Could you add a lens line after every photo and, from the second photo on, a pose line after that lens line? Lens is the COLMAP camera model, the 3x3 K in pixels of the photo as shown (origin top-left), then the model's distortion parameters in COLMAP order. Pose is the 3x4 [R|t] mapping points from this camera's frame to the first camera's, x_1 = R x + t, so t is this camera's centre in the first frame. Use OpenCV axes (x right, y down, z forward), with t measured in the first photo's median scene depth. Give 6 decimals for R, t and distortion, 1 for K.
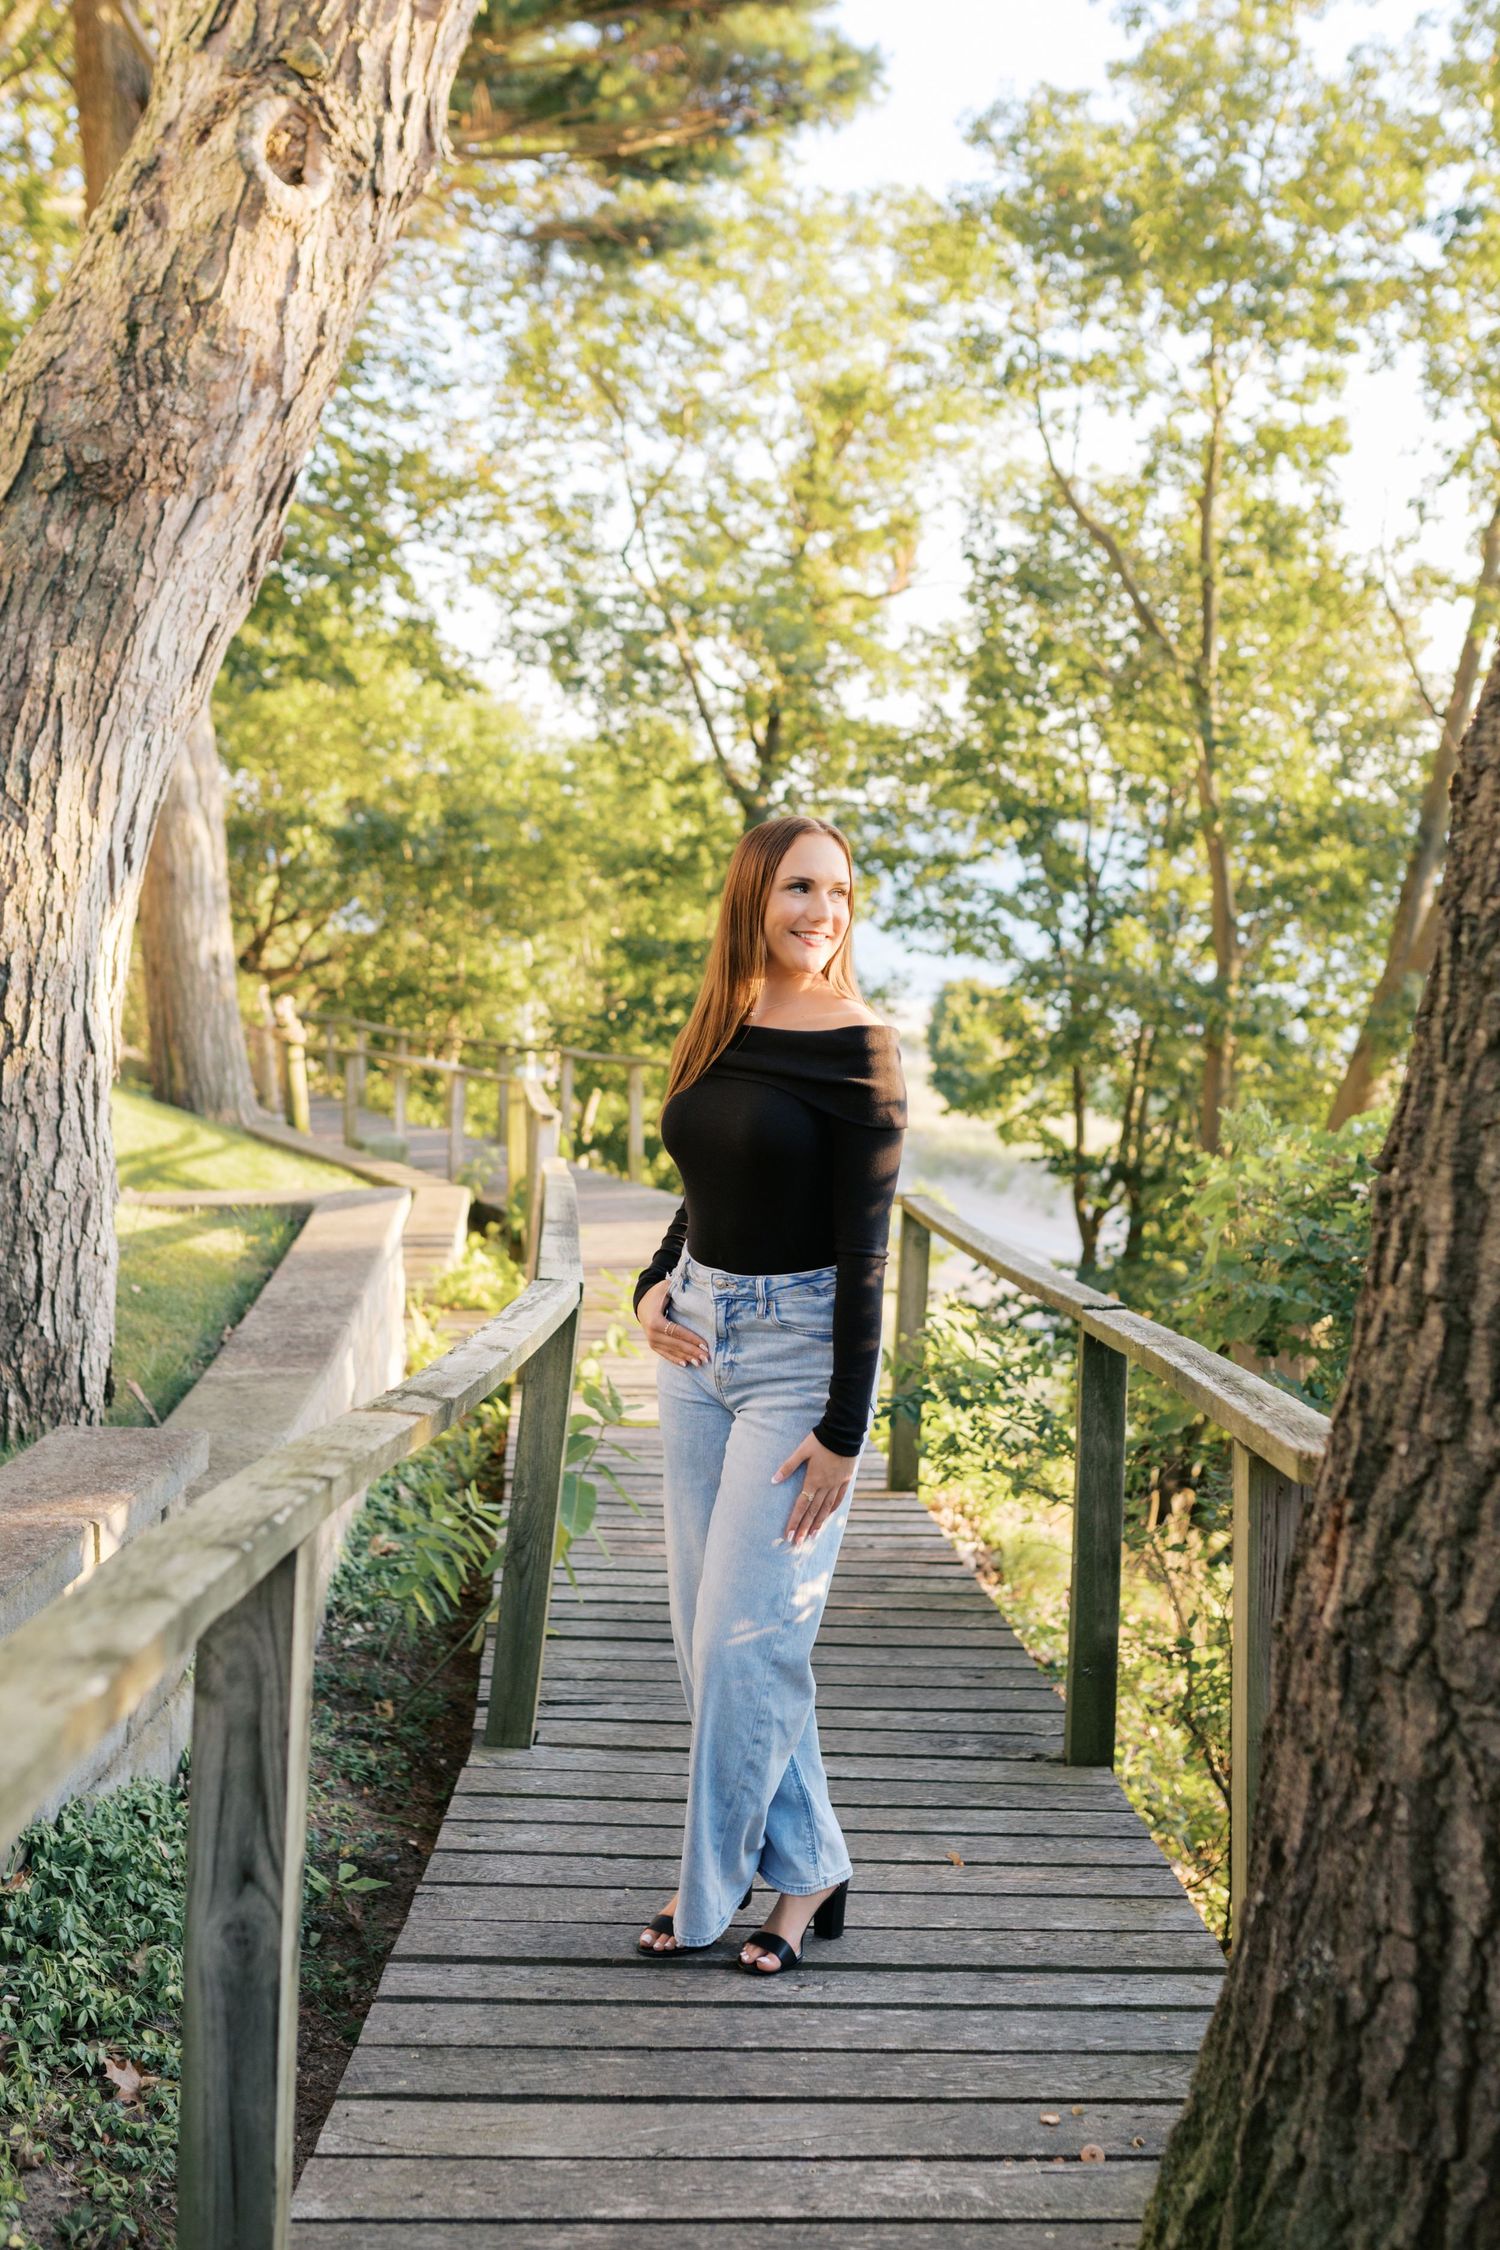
lens RADIAL K [[2357.3, 0, 770.9], [0, 2357.3, 1068.1], [0, 0, 1]] dist [-0.002732, 0.005105]
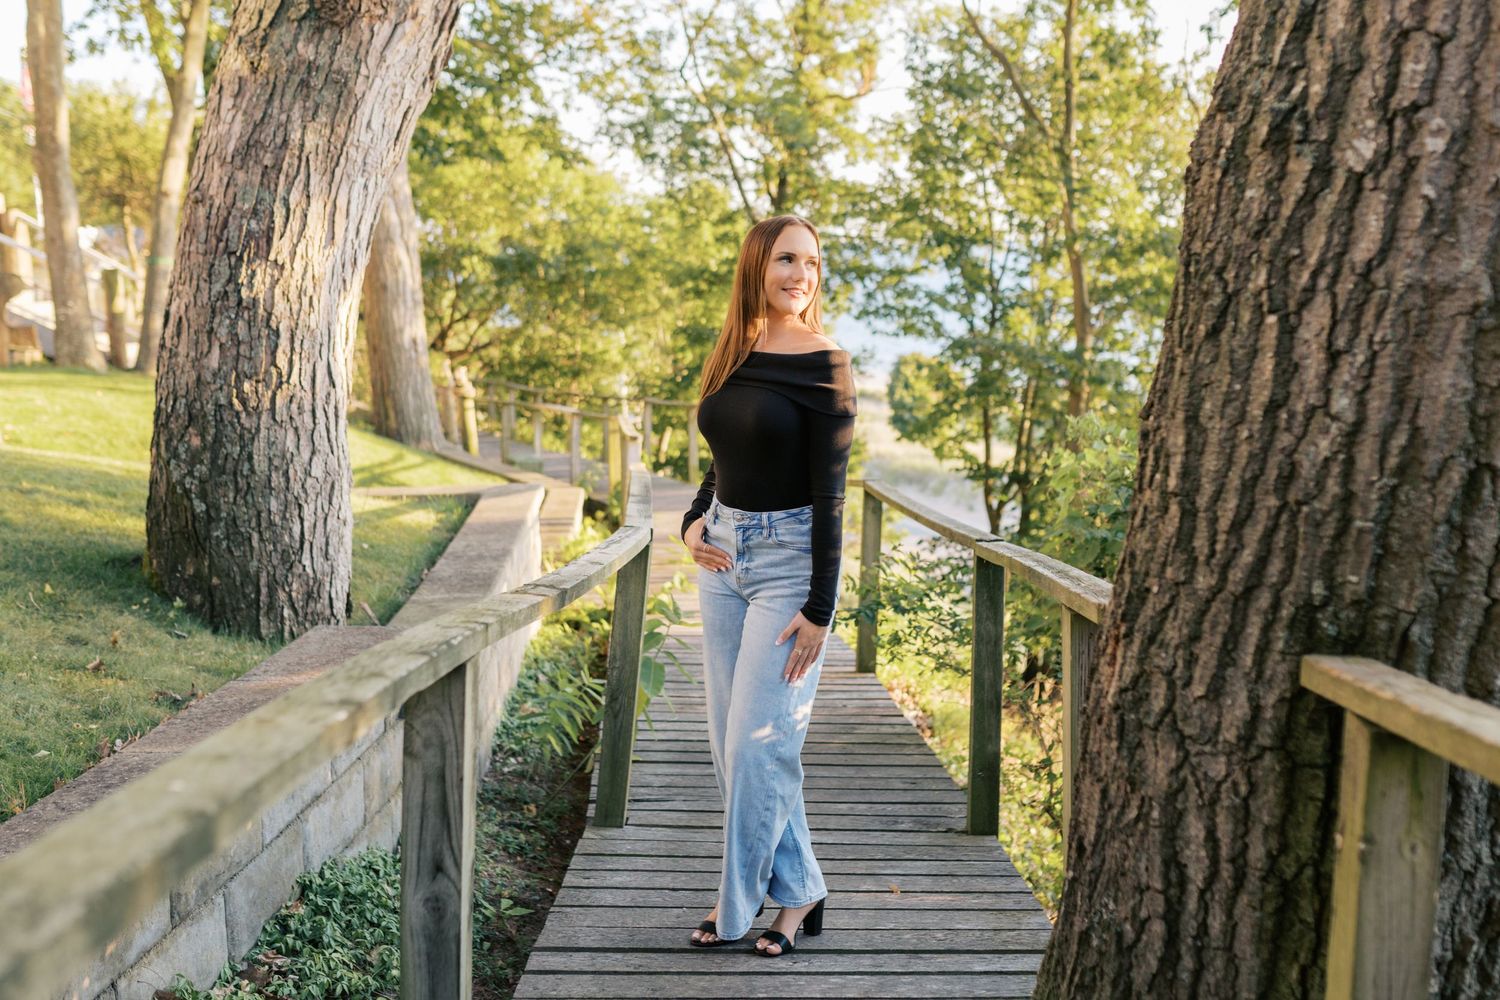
lens RADIAL K [[1567.3, 0, 782.4], [0, 1567.3, 460.0], [0, 0, 1]] dist [0.000202, -0.010231]
pose [[0.999928, -0.011672, -0.002730, 0.002576], [0.011741, 0.999573, 0.026764, 0.005760], [0.002417, -0.026794, 0.999638, -0.008360]]
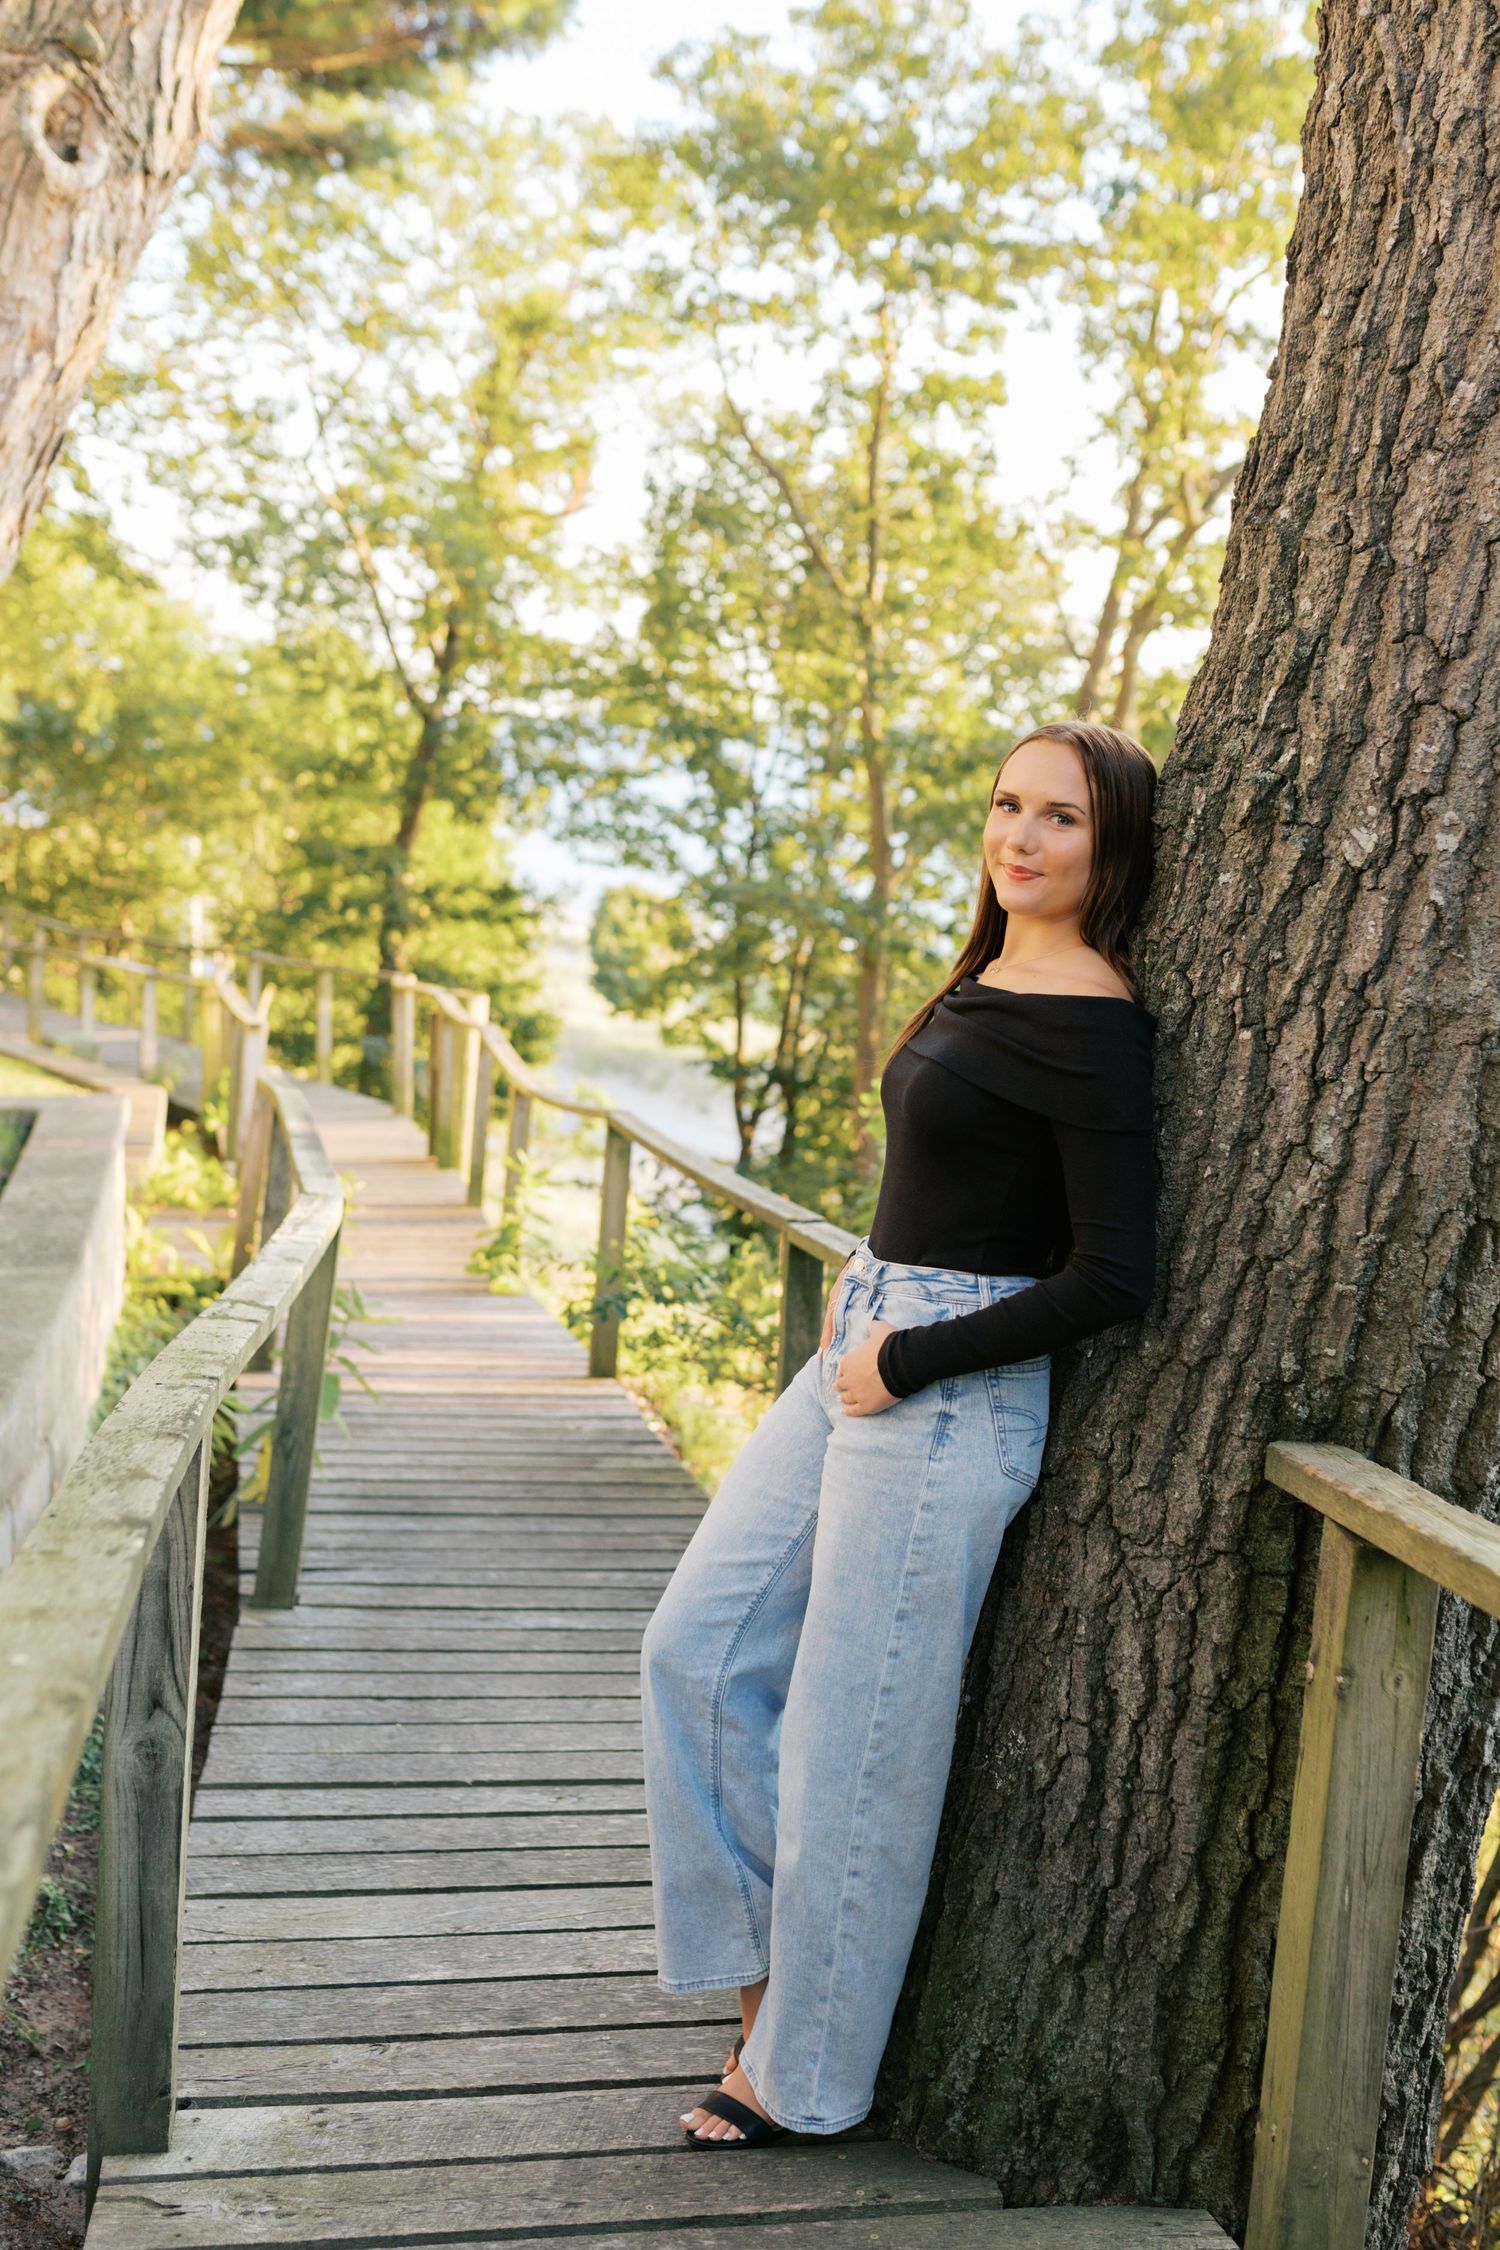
lens RADIAL K [[2296.5, 0, 752.7], [0, 2296.5, 1101.8], [0, 0, 1]] dist [-0.004397, 0.000177]
pose [[0.989750, 0.011725, 0.142329, -0.013077], [-0.020242, 0.998080, 0.058541, -0.006317], [-0.141369, -0.060822, 0.988087, -0.028852]]
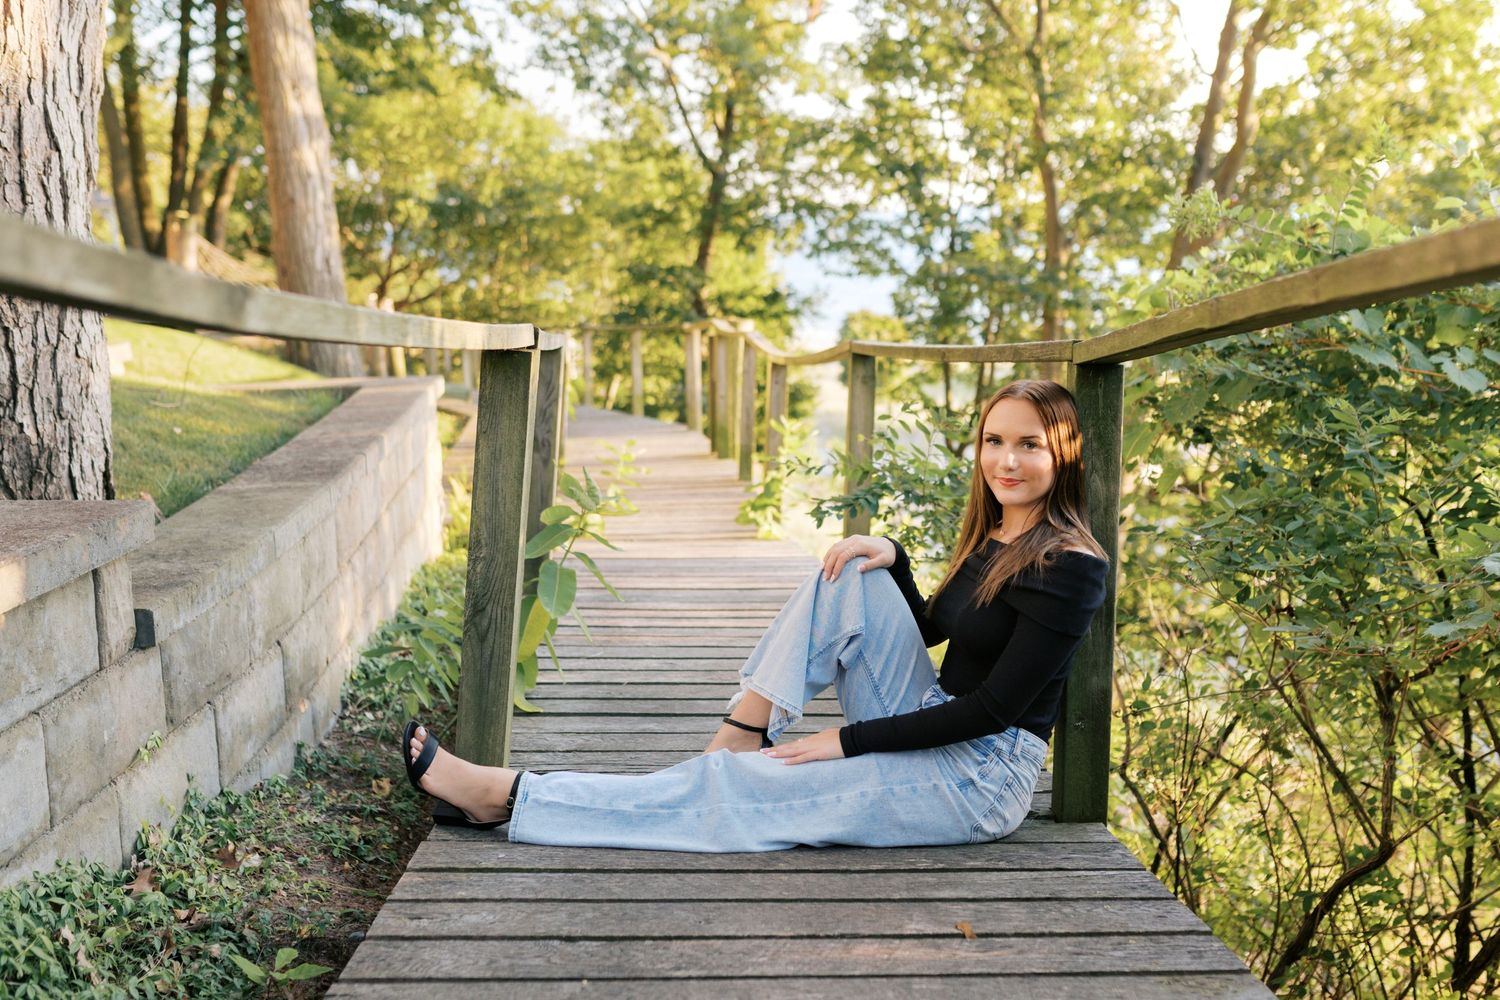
lens RADIAL K [[1485.7, 0, 750.0], [0, 1485.7, 500.0], [0, 0, 1]] dist [-0.003174, 0.008460]
pose [[0.999662, -0.024218, 0.009424, -0.000834], [0.023488, 0.997192, 0.071112, 0.035297], [-0.011120, -0.070867, 0.997424, 0.120717]]
